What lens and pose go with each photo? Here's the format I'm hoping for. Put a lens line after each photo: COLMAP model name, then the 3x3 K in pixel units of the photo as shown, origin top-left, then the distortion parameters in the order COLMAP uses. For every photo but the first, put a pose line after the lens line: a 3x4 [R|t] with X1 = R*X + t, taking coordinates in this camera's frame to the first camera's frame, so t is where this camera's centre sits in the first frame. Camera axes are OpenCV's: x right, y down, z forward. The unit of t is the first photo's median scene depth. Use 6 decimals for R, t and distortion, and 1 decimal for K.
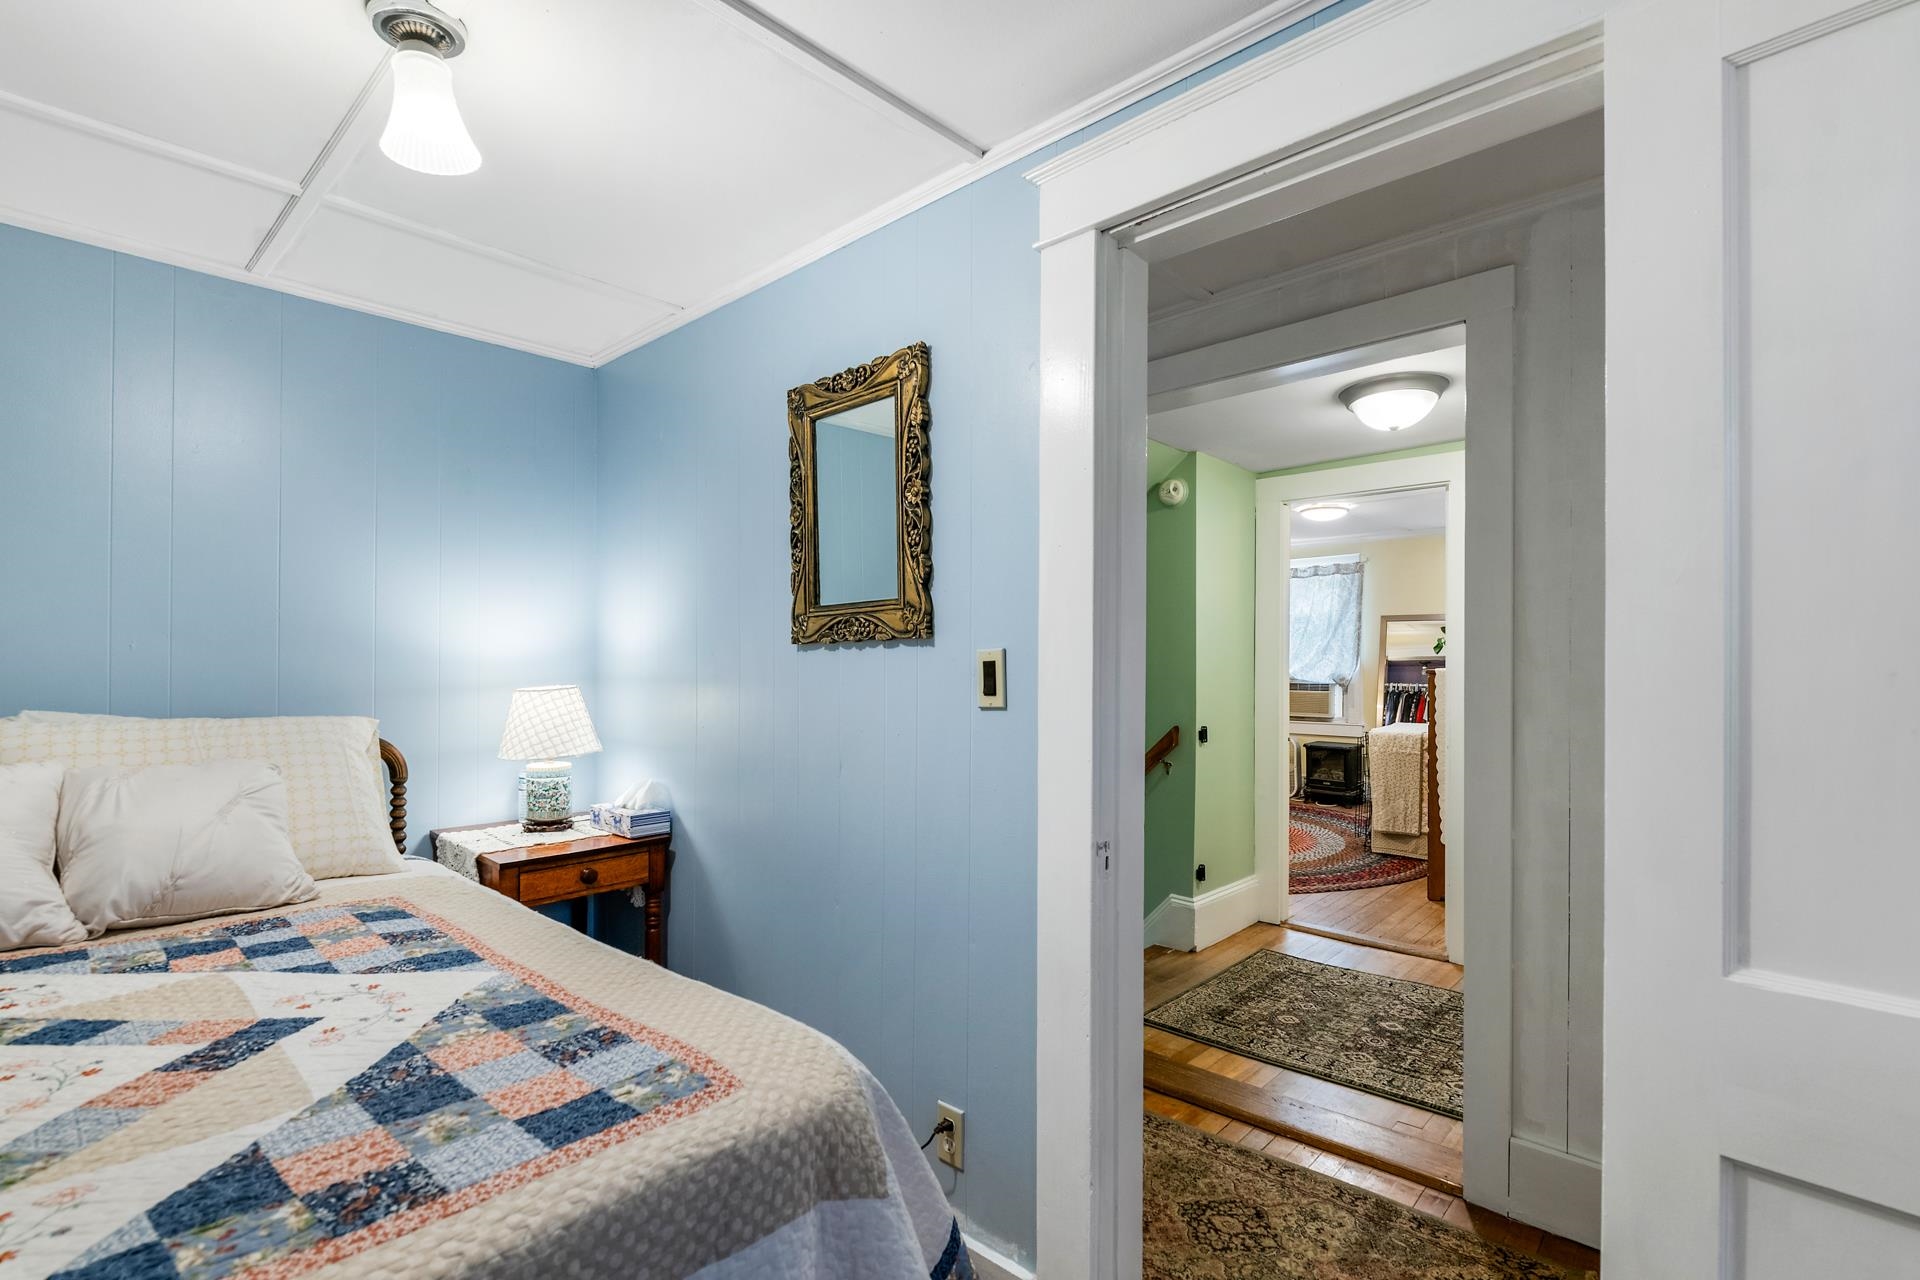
lens RADIAL K [[835.2, 0, 960.3], [0, 835.2, 637.6], [0, 0, 1]] dist [-0.000650, -0.004749]
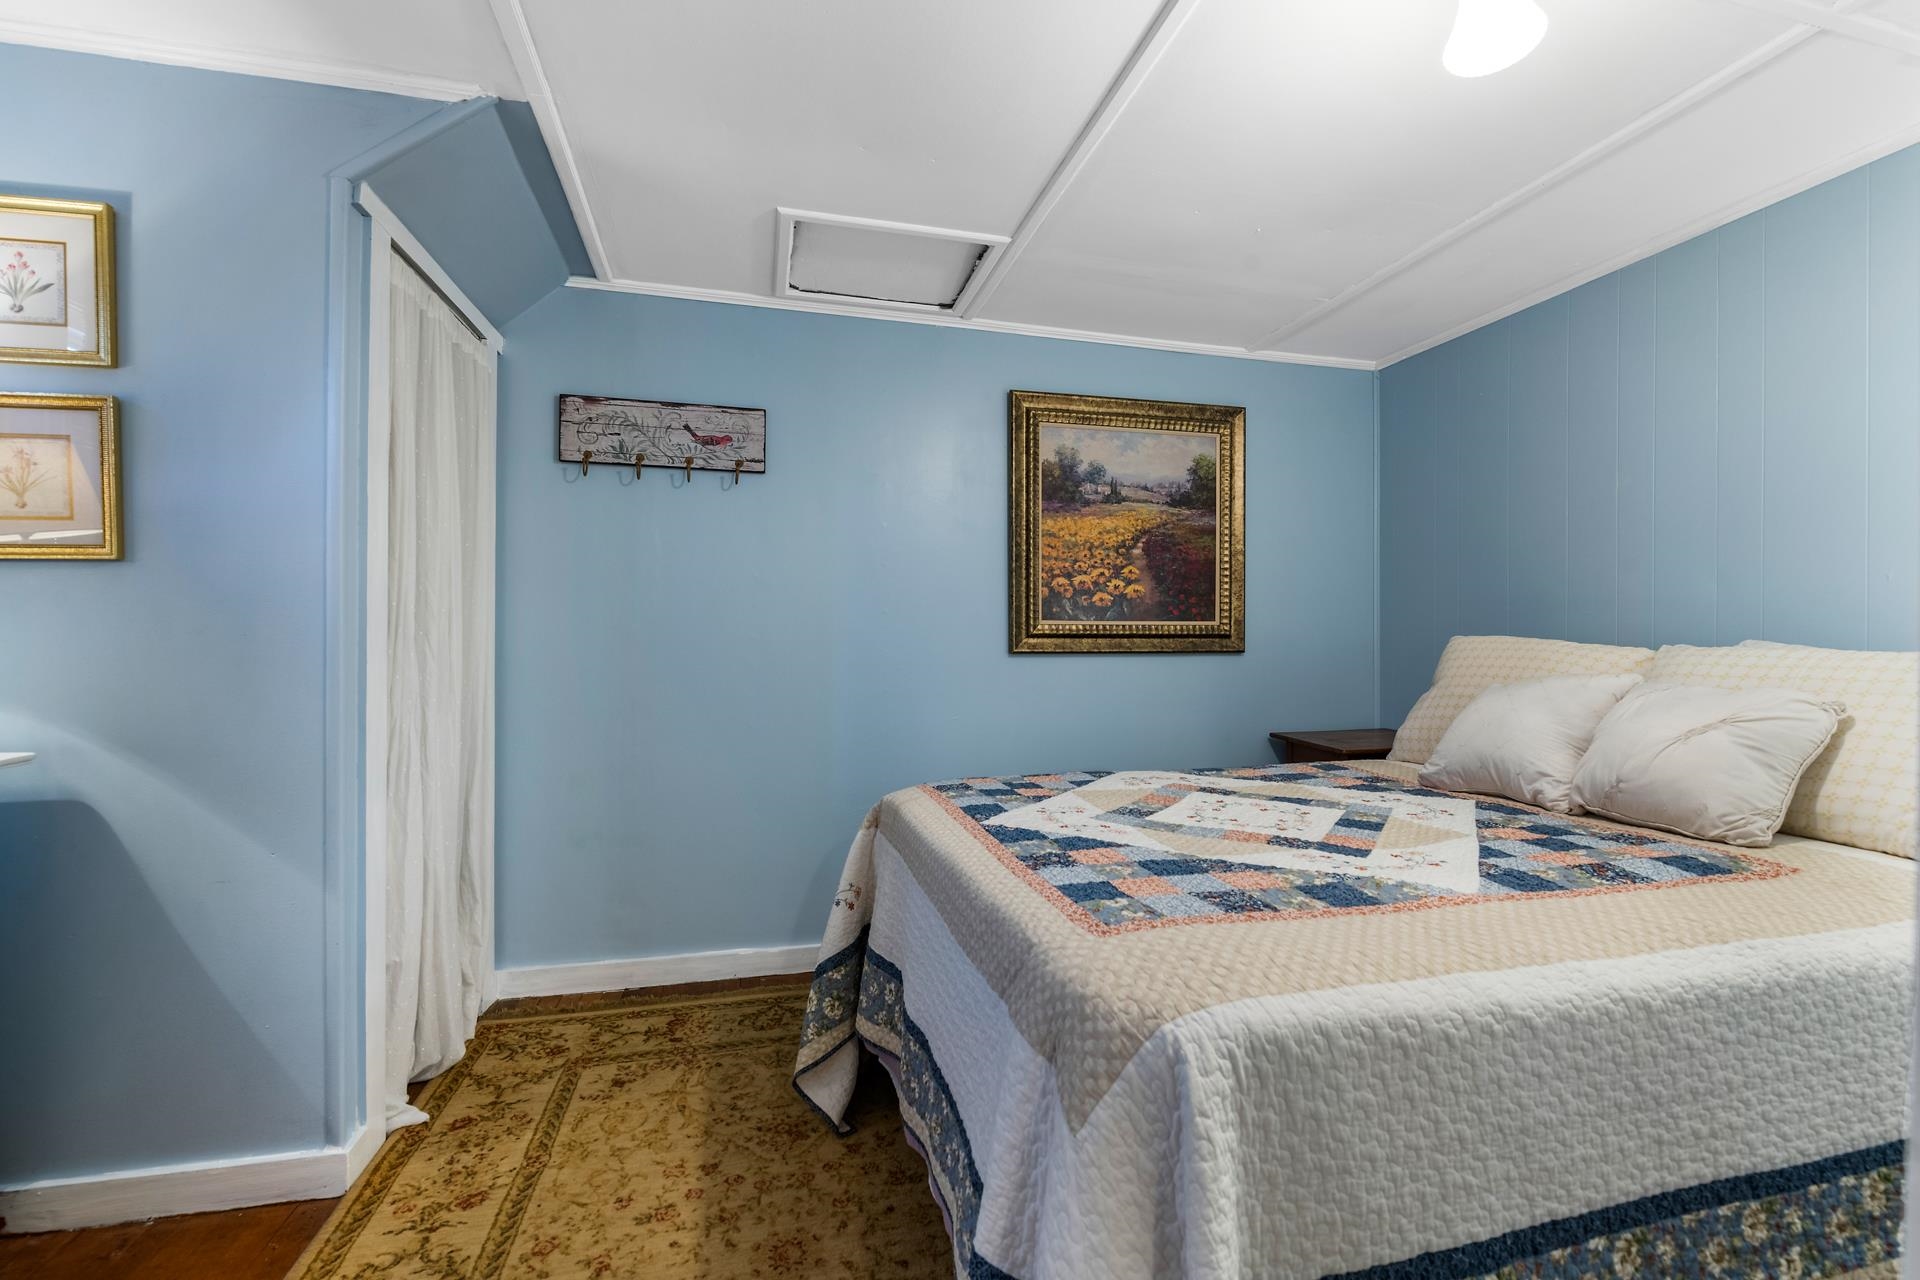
lens RADIAL K [[835.2, 0, 963.4], [0, 835.2, 644.7], [0, 0, 1]] dist [-0.000650, -0.004749]
pose [[-0.524741, -0.002985, -0.851257, 0.679499], [0.022603, 0.999592, -0.017438, 0.174929], [0.850962, -0.028392, -0.524460, 1.330669]]
